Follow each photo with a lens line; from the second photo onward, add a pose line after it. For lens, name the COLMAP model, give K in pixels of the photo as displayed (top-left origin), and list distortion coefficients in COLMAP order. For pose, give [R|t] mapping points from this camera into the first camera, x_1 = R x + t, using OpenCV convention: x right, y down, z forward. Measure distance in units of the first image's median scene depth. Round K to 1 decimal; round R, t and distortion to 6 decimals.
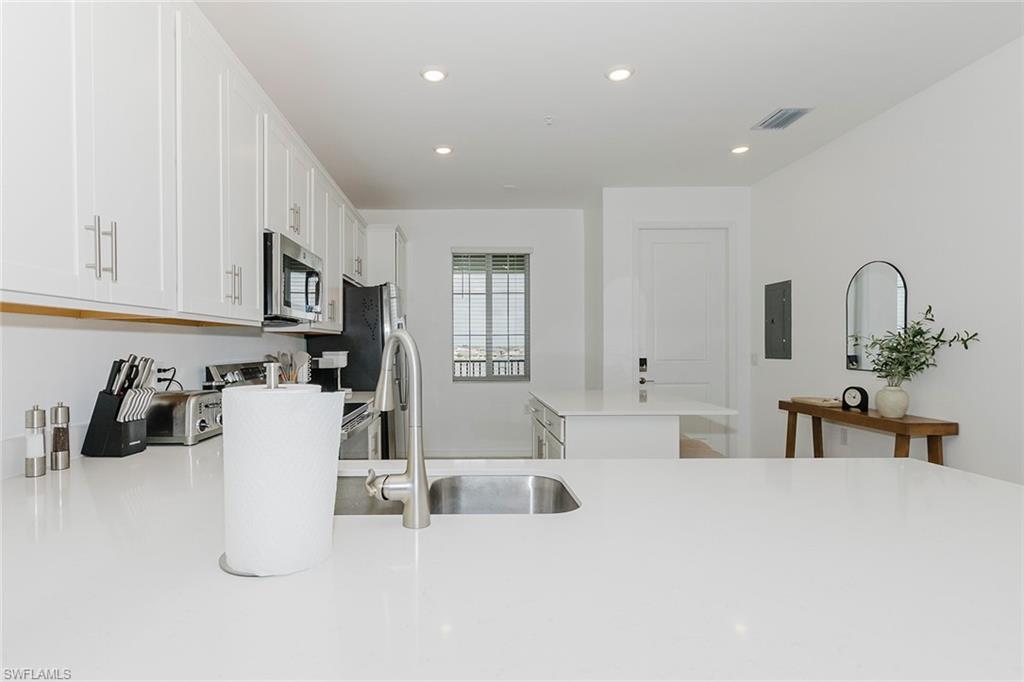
lens RADIAL K [[492.0, 0, 478.2], [0, 492.0, 346.4], [0, 0, 1]] dist [0.001117, 0.000225]
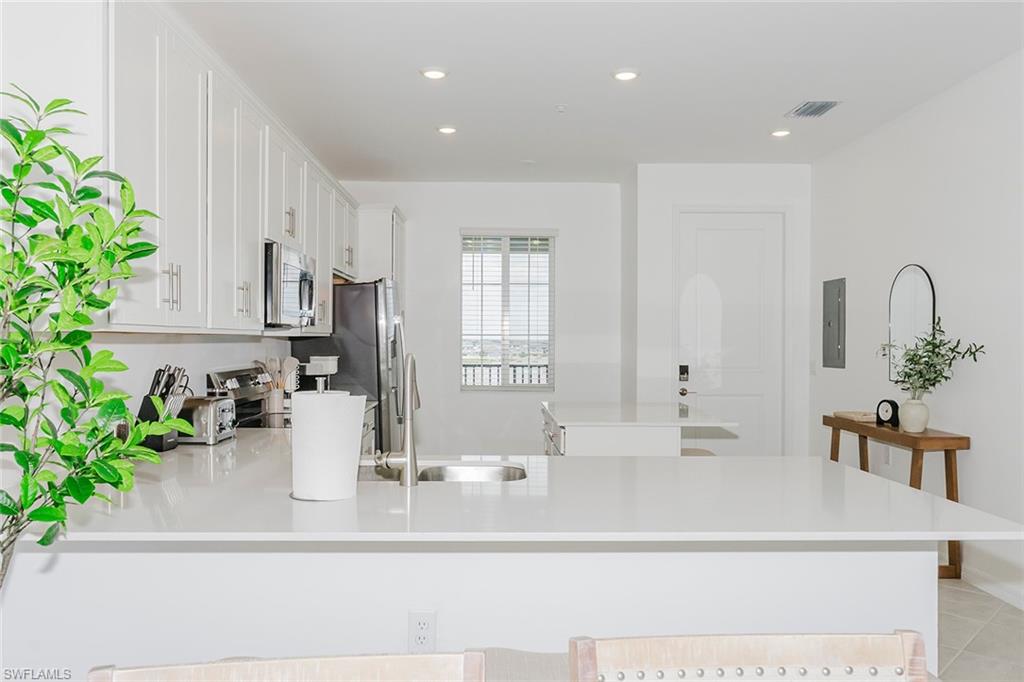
lens RADIAL K [[740.5, 0, 512.0], [0, 740.5, 341.0], [0, 0, 1]] dist [-0.008623, -0.003070]
pose [[0.999968, 0.007846, -0.001439, 0.051685], [-0.007843, 0.999967, 0.001919, -0.022688], [0.001454, -0.001907, 0.999997, -0.342648]]
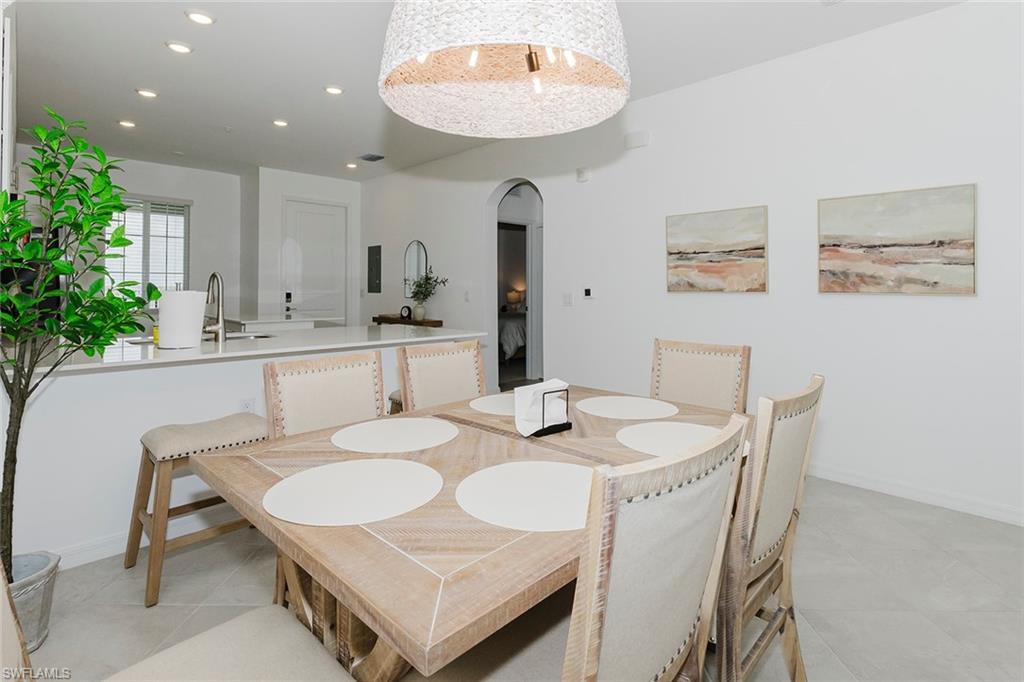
lens RADIAL K [[514.4, 0, 514.4], [0, 514.4, 286.9], [0, 0, 1]] dist [0.000584, 0.000126]
pose [[0.726871, 0.008677, 0.686719, -0.256063], [-0.006578, 0.999962, -0.005672, 0.014441], [-0.686743, -0.000395, 0.726901, -0.636101]]
